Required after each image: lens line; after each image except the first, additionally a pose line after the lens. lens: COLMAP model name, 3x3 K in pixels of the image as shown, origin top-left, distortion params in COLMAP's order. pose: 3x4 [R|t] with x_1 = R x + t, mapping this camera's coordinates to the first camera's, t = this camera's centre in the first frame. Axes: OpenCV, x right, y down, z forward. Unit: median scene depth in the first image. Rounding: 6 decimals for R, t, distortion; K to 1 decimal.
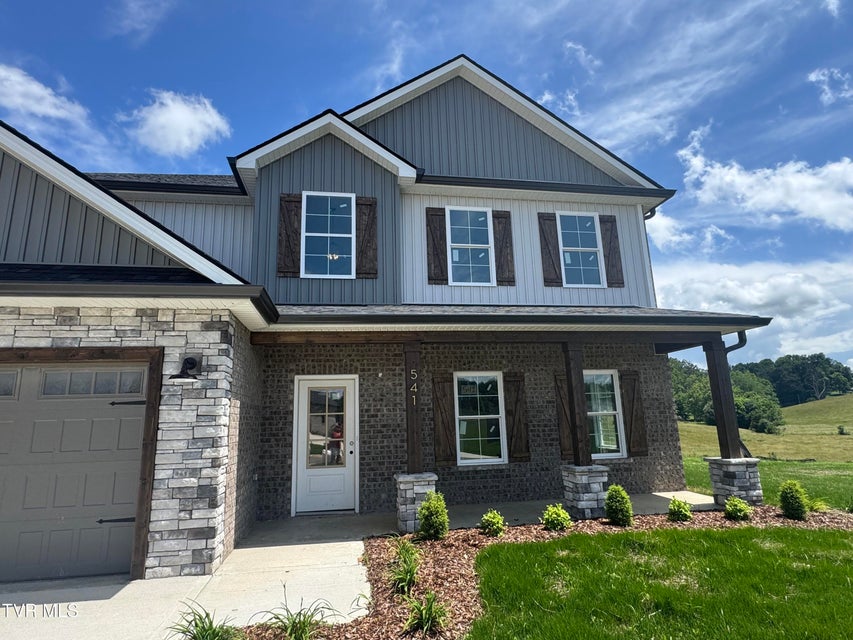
lens RADIAL K [[406.3, 0, 426.5], [0, 406.3, 320.0], [0, 0, 1]] dist [0.000423, 0.000128]
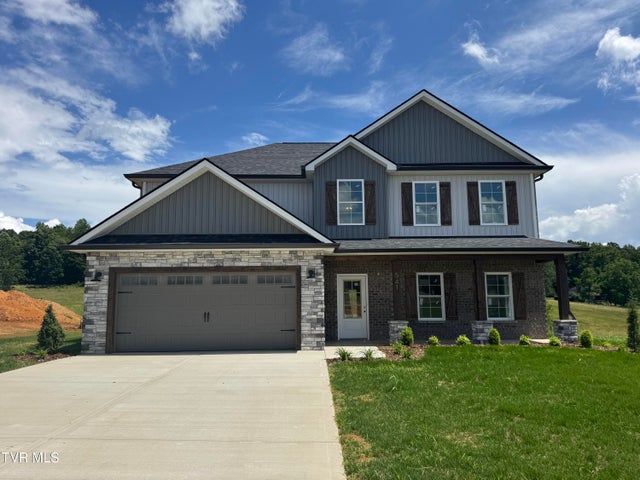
lens RADIAL K [[451.6, 0, 320.0], [0, 451.6, 240.0], [0, 0, 1]] dist [0.057597, -0.001775]
pose [[0.989381, 0.000989, -0.145343, -0.074867], [0.014050, 0.994644, 0.102404, -0.260708], [0.144666, -0.103359, 0.984067, -1.198414]]
